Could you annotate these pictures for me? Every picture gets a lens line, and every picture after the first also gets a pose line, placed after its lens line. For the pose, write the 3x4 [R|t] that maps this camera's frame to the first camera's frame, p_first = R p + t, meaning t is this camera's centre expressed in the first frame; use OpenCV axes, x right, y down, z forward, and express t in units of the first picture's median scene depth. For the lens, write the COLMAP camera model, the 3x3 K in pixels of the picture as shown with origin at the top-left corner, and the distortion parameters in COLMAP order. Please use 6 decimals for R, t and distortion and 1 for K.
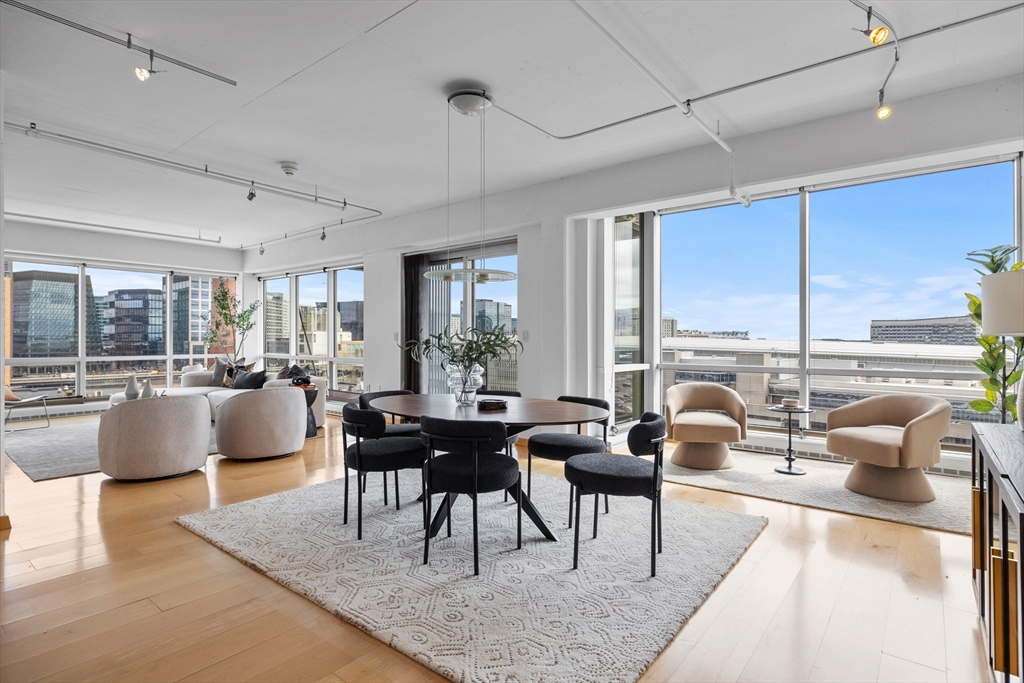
lens RADIAL K [[528.6, 0, 514.3], [0, 528.6, 331.1], [0, 0, 1]] dist [-0.004521, 0.007358]
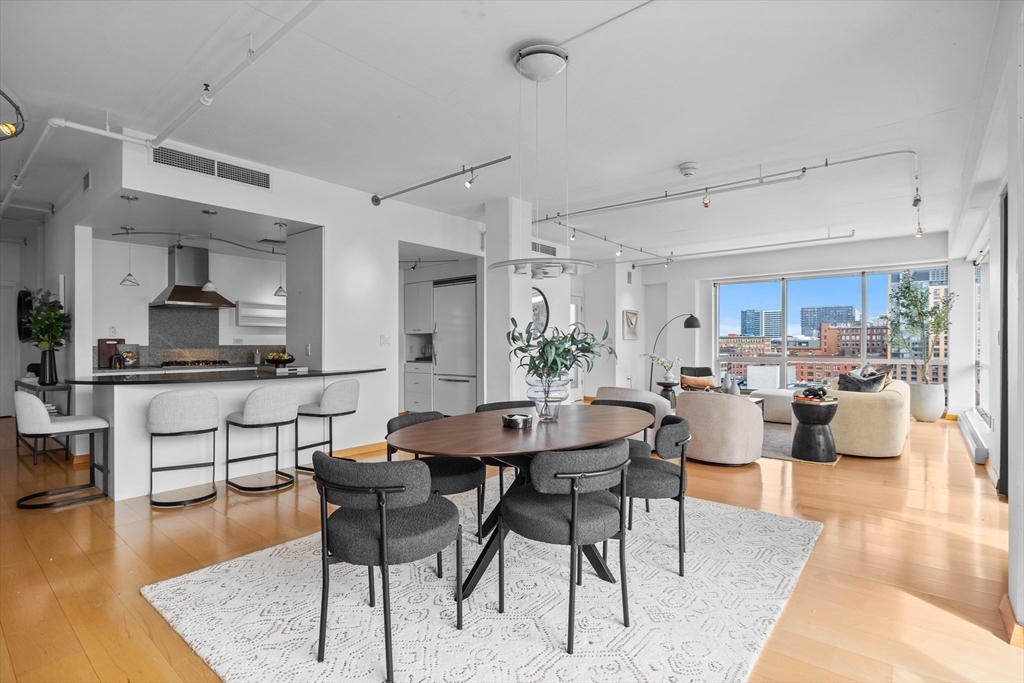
lens RADIAL K [[489.2, 0, 506.3], [0, 489.2, 346.1], [0, 0, 1]] dist [-0.012621, 0.003403]
pose [[-0.028199, 0.005501, -0.999587, 0.249379], [0.019086, 0.999806, 0.004964, 0.005363], [0.999420, -0.018939, -0.028299, 0.342219]]
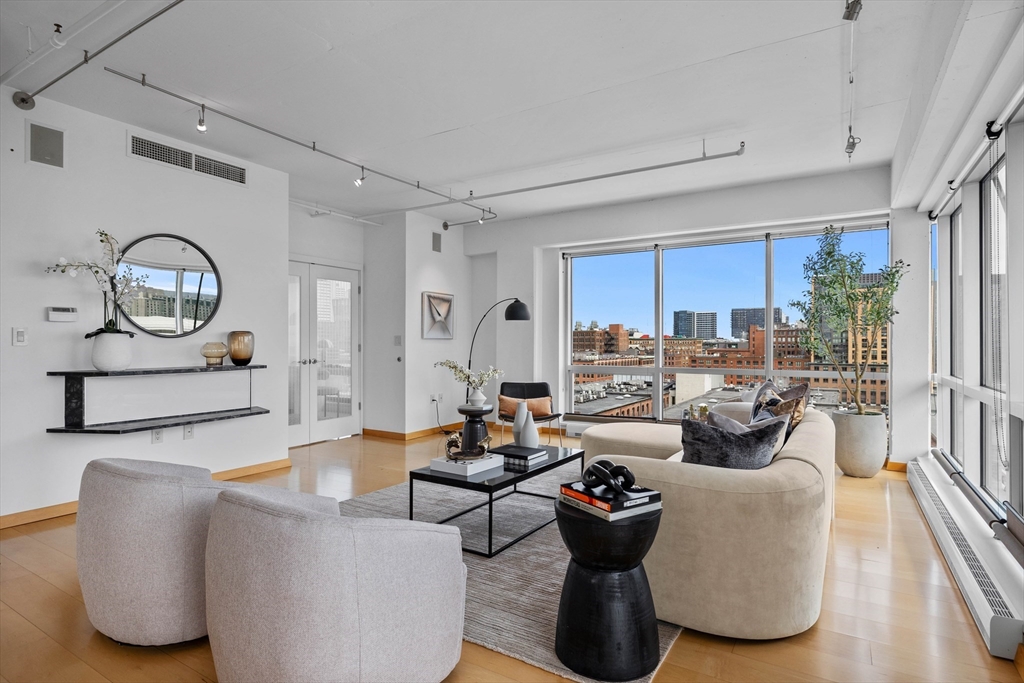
lens RADIAL K [[528.6, 0, 514.7], [0, 528.6, 344.6], [0, 0, 1]] dist [-0.004521, 0.007358]
pose [[0.125149, 0.000369, -0.992138, -0.065454], [0.015467, 0.999878, 0.002323, 0.009570], [0.992017, -0.015637, 0.125128, 0.585863]]
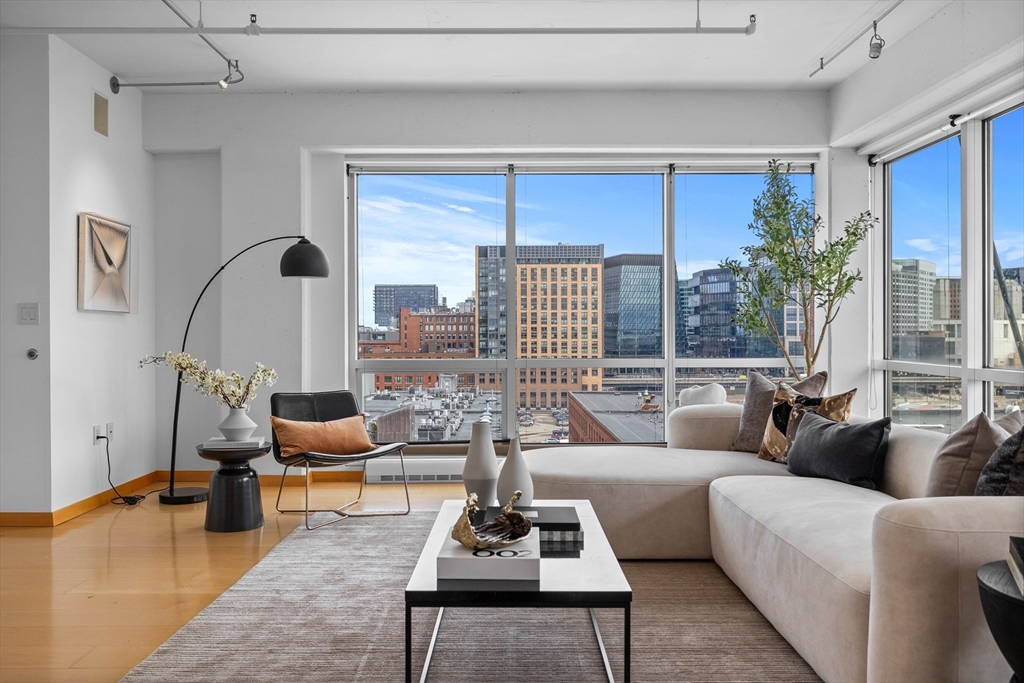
lens RADIAL K [[795.8, 0, 496.1], [0, 795.8, 340.5], [0, 0, 1]] dist [0.009927, -0.019804]
pose [[0.621317, 0.003863, -0.783550, -0.209842], [0.015691, 0.999726, 0.017371, 0.015636], [0.783402, -0.023087, 0.621086, 0.448042]]
